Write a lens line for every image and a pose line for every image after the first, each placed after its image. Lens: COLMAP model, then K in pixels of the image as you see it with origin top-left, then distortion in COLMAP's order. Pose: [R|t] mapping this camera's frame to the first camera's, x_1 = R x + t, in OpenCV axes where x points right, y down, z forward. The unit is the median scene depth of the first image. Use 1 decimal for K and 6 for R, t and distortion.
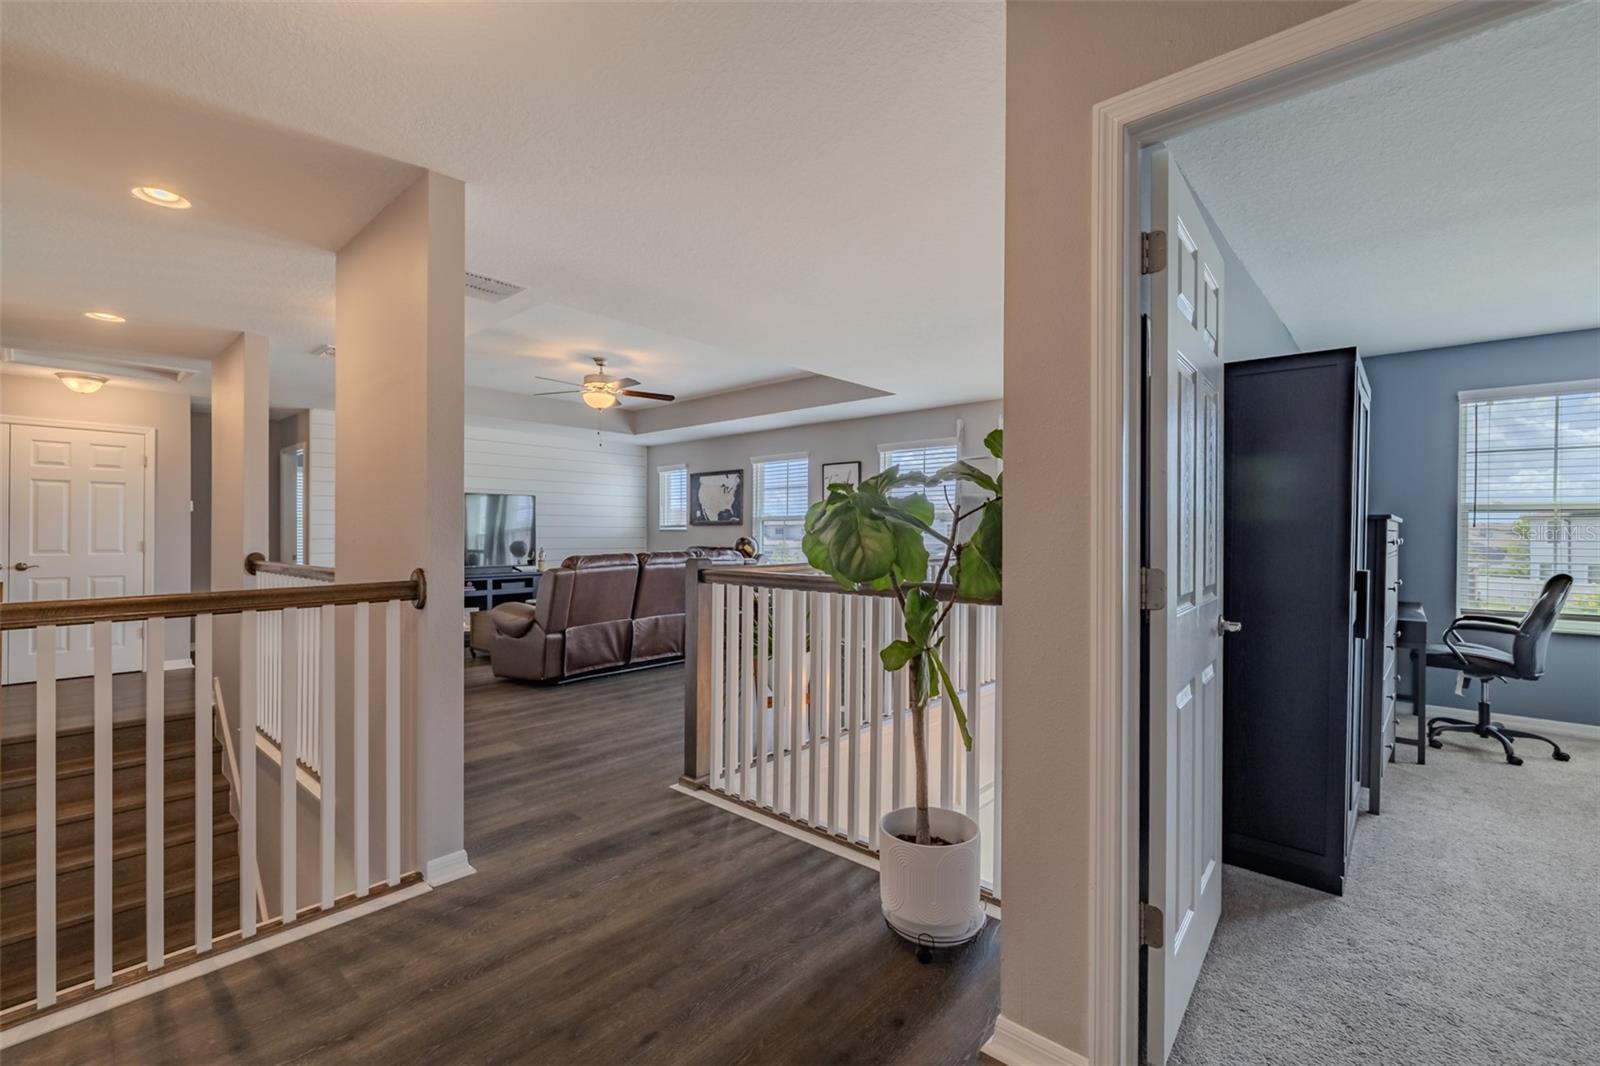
lens RADIAL K [[681.2, 0, 800.0], [0, 681.2, 533.0], [0, 0, 1]] dist [0.000509, 0.000147]
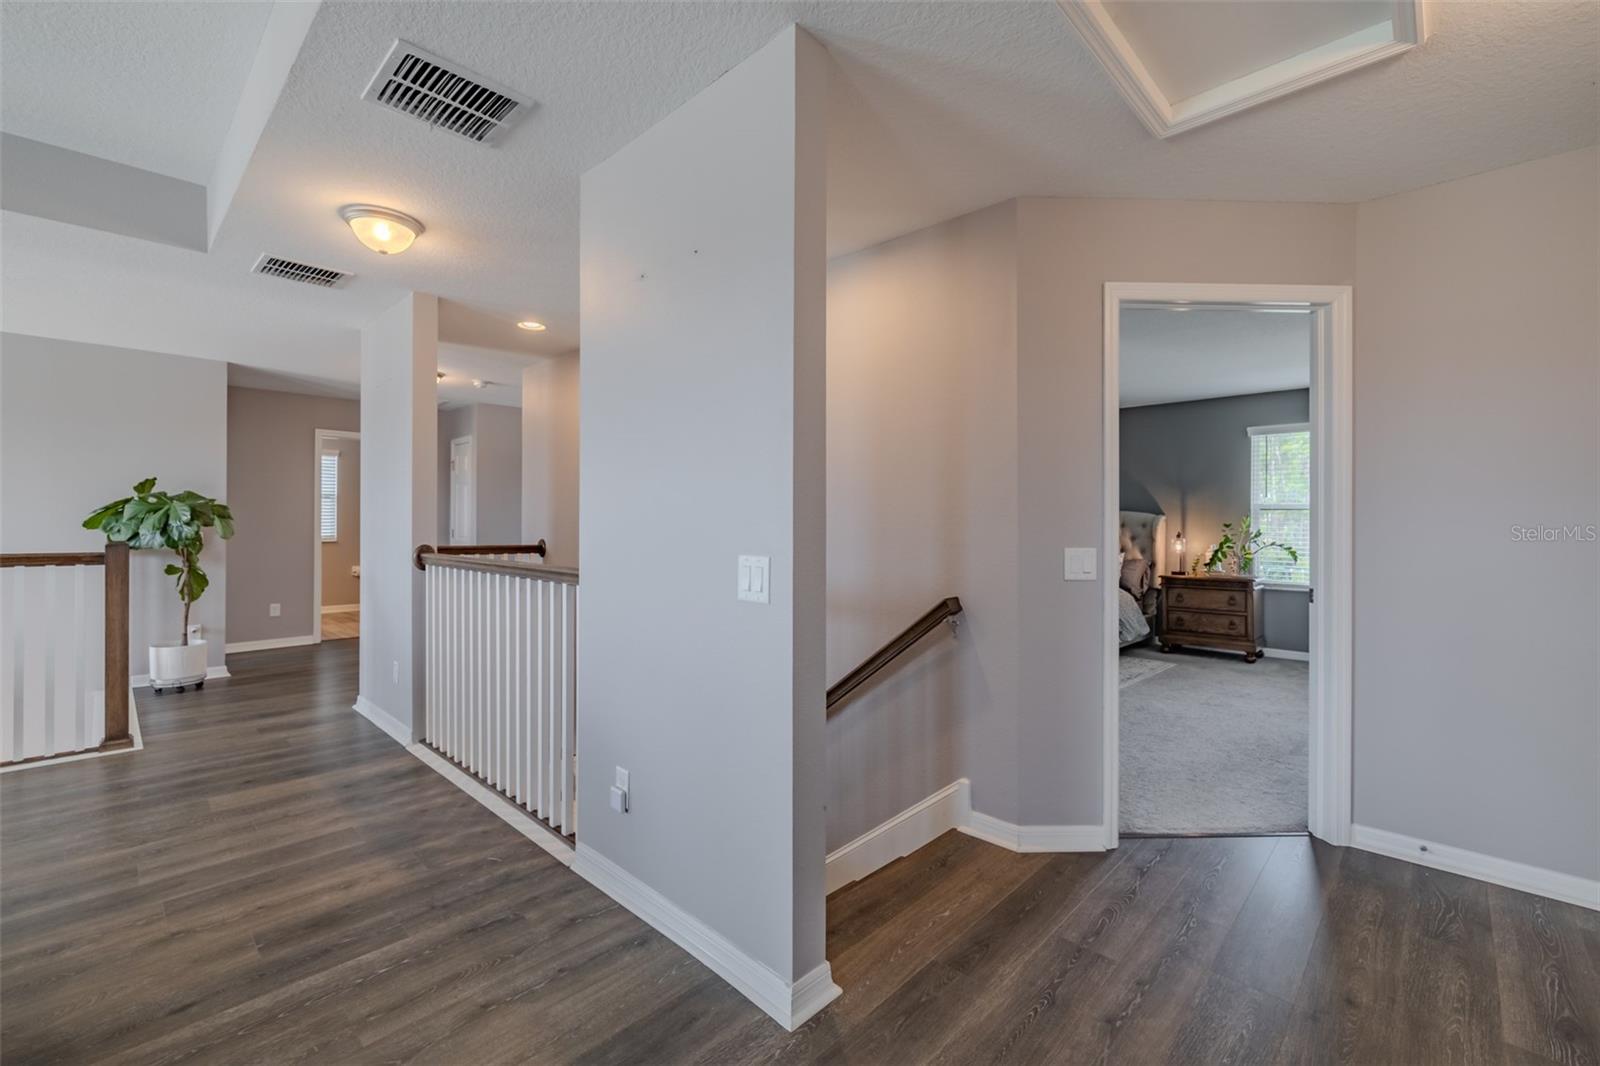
lens RADIAL K [[681.2, 0, 800.0], [0, 681.2, 533.0], [0, 0, 1]] dist [0.000509, 0.000147]
pose [[-0.999656, -0.004779, 0.025774, -1.064991], [-0.004745, 0.999988, 0.001416, 0.011714], [-0.025780, 0.001293, -0.999667, 1.711649]]
